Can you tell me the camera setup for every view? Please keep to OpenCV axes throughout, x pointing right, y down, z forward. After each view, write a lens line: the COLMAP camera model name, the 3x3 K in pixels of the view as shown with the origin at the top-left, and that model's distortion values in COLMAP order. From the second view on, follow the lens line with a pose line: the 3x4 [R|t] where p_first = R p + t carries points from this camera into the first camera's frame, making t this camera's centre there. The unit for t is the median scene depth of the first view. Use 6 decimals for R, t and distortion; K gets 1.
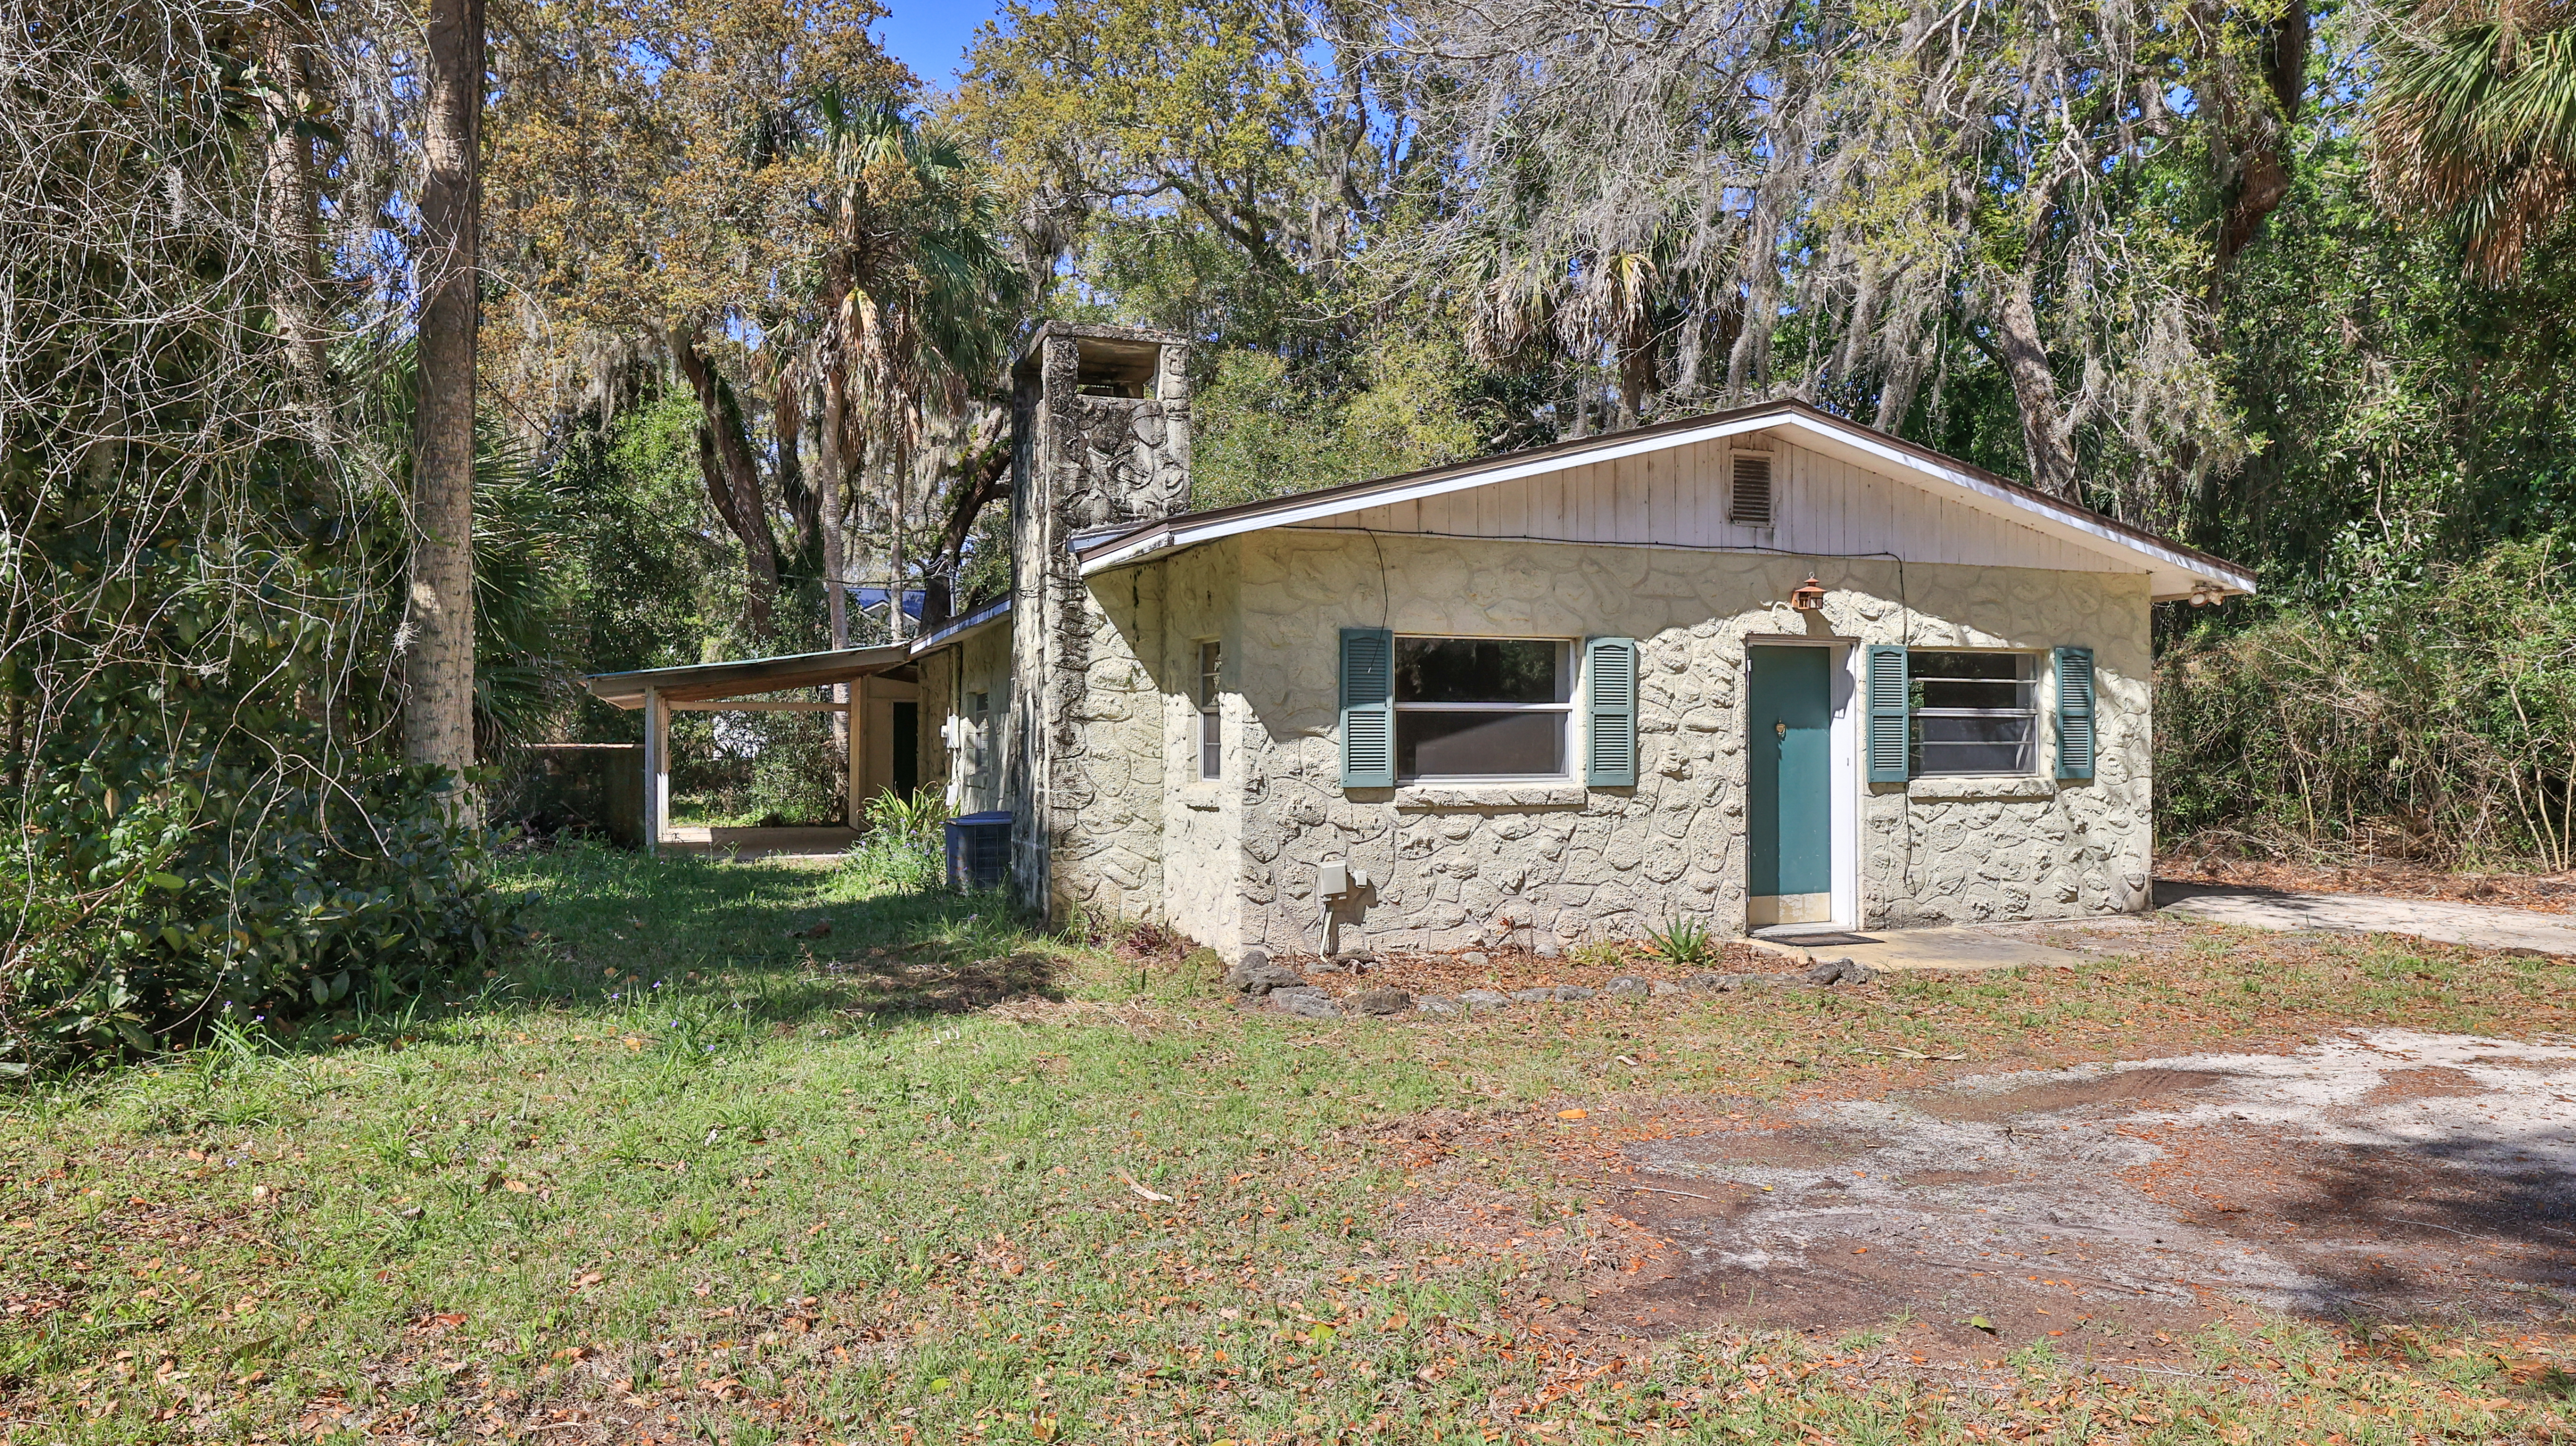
lens RADIAL K [[1543.0, 0, 1292.0], [0, 1543.0, 724.6], [0, 0, 1]] dist [0.002440, 0.000081]
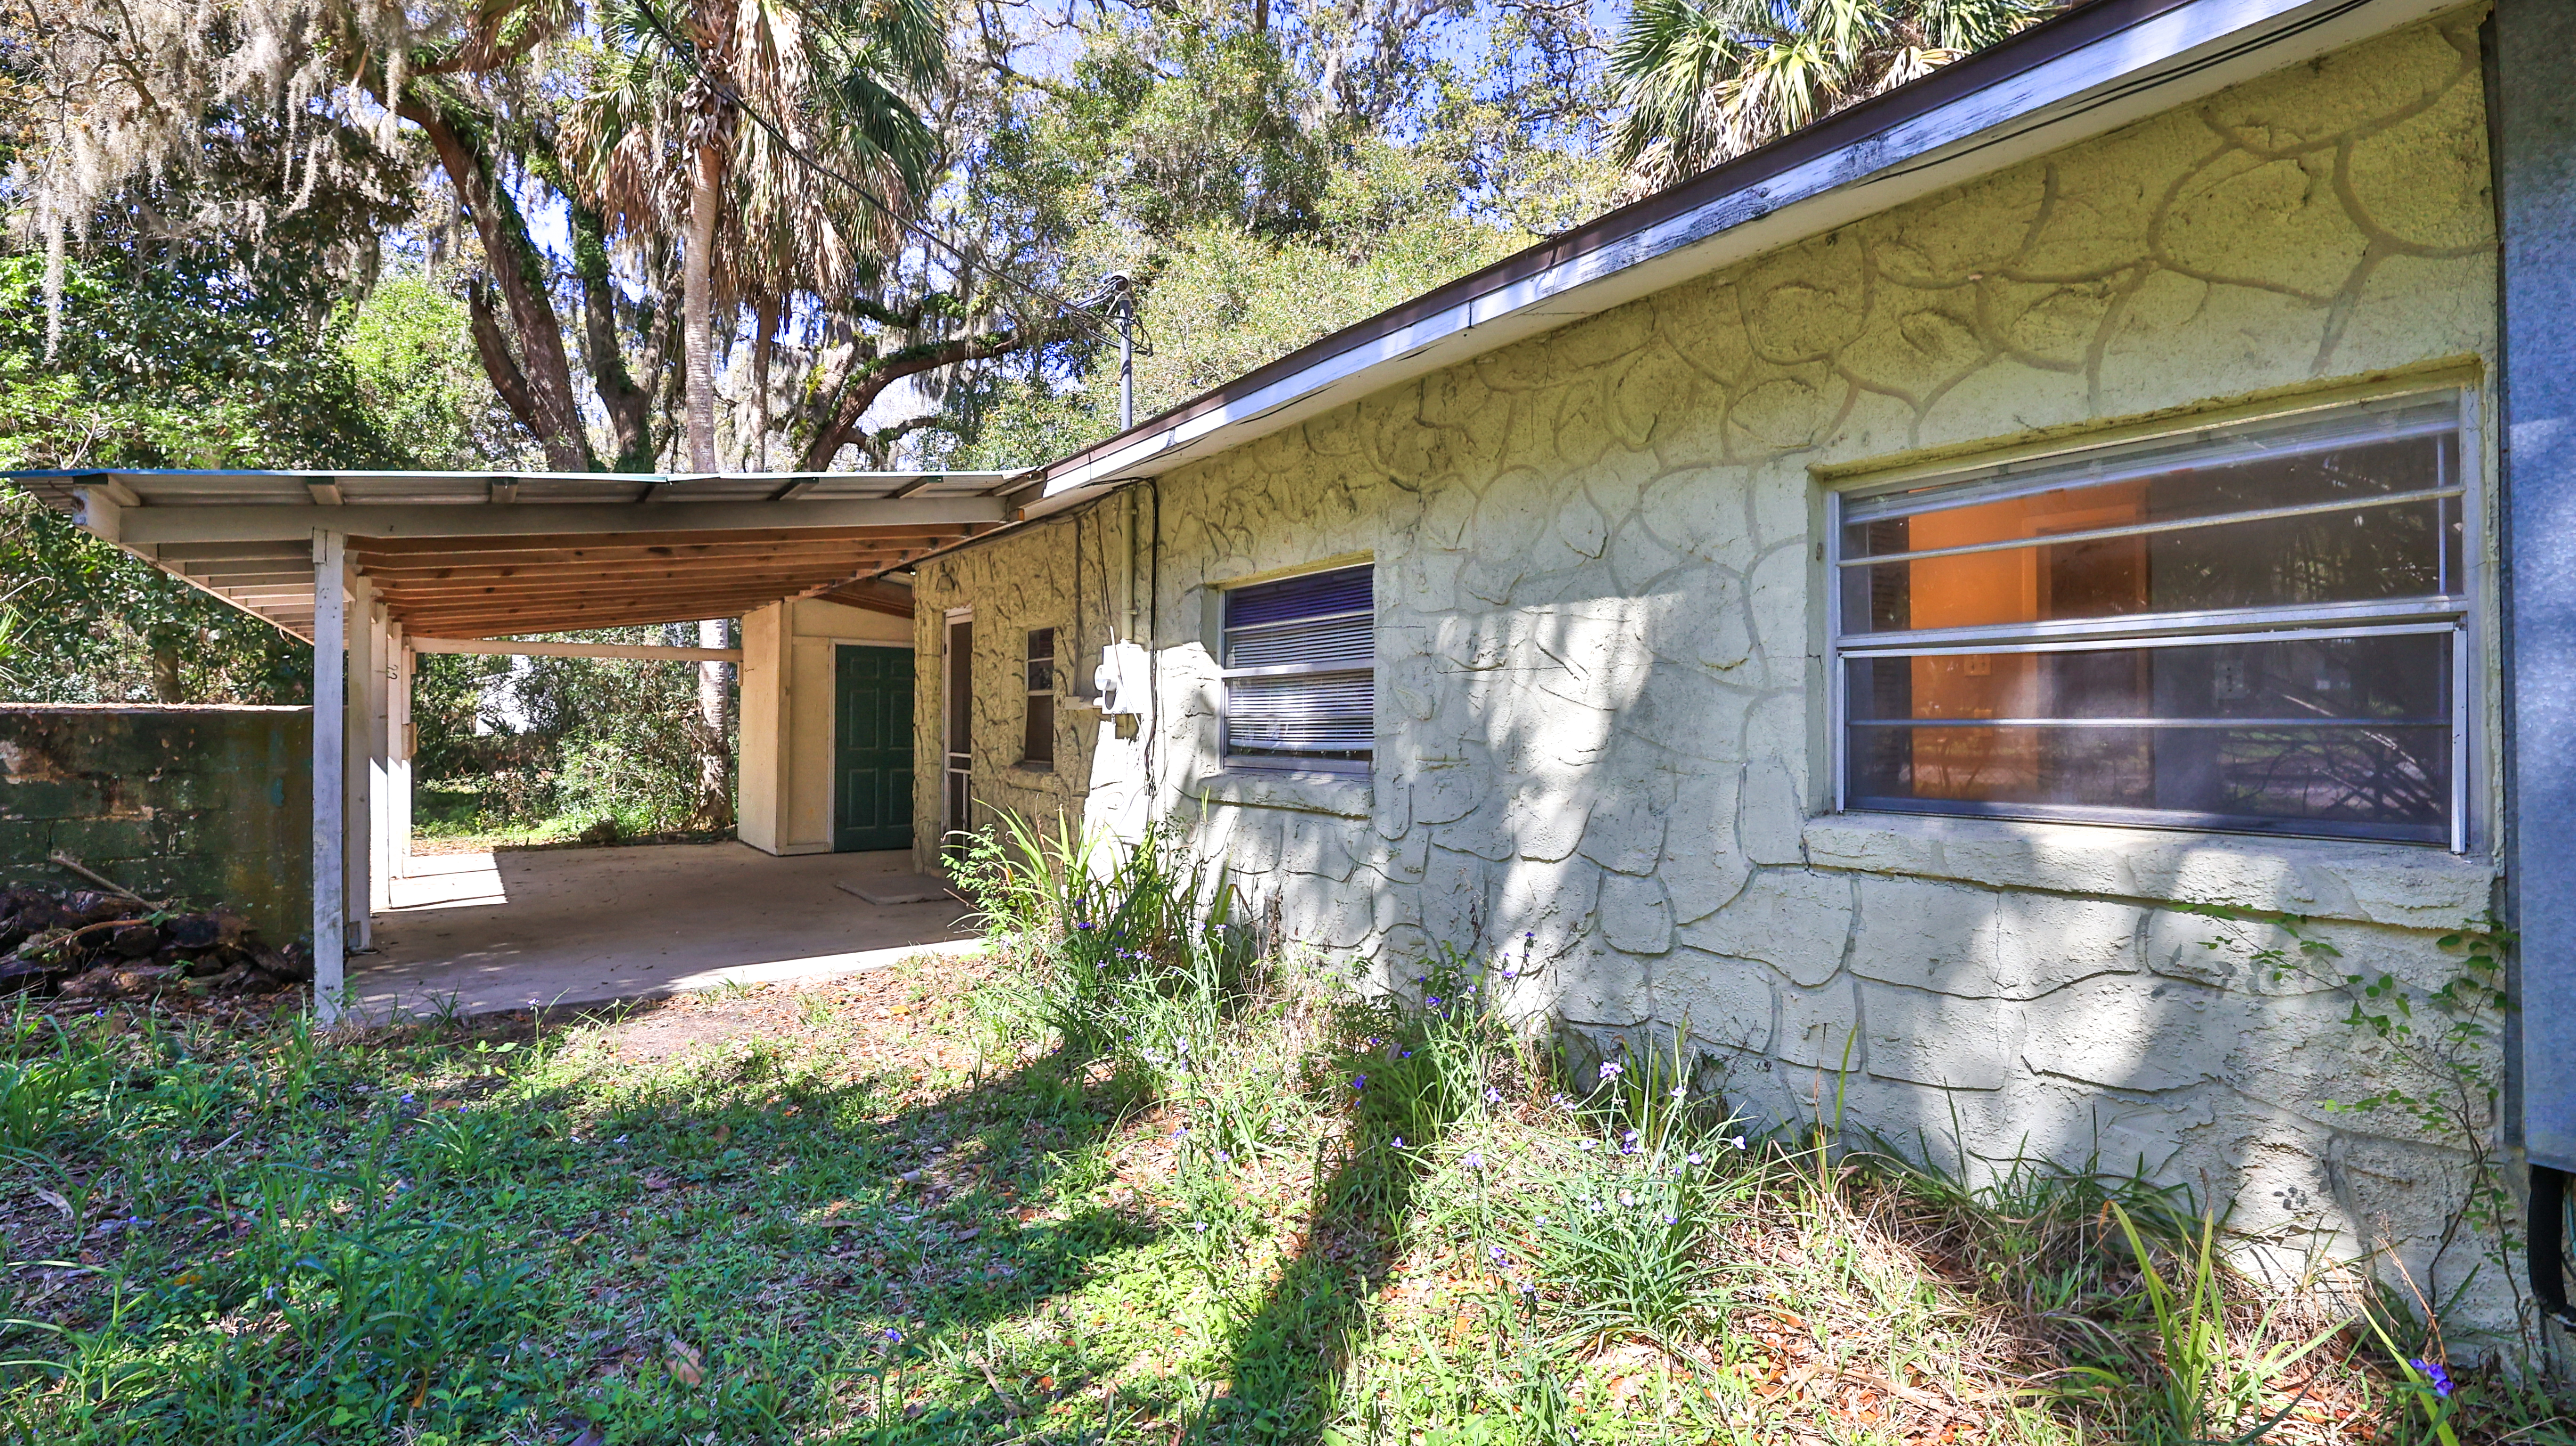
lens RADIAL K [[1152.4, 0, 1281.6], [0, 1152.4, 733.4], [0, 0, 1]] dist [-0.001769, -0.000065]
pose [[0.967625, 0.010214, 0.252186, -0.179344], [-0.014421, 0.999786, 0.014837, 0.010228], [-0.251980, -0.017993, 0.967565, 0.455130]]
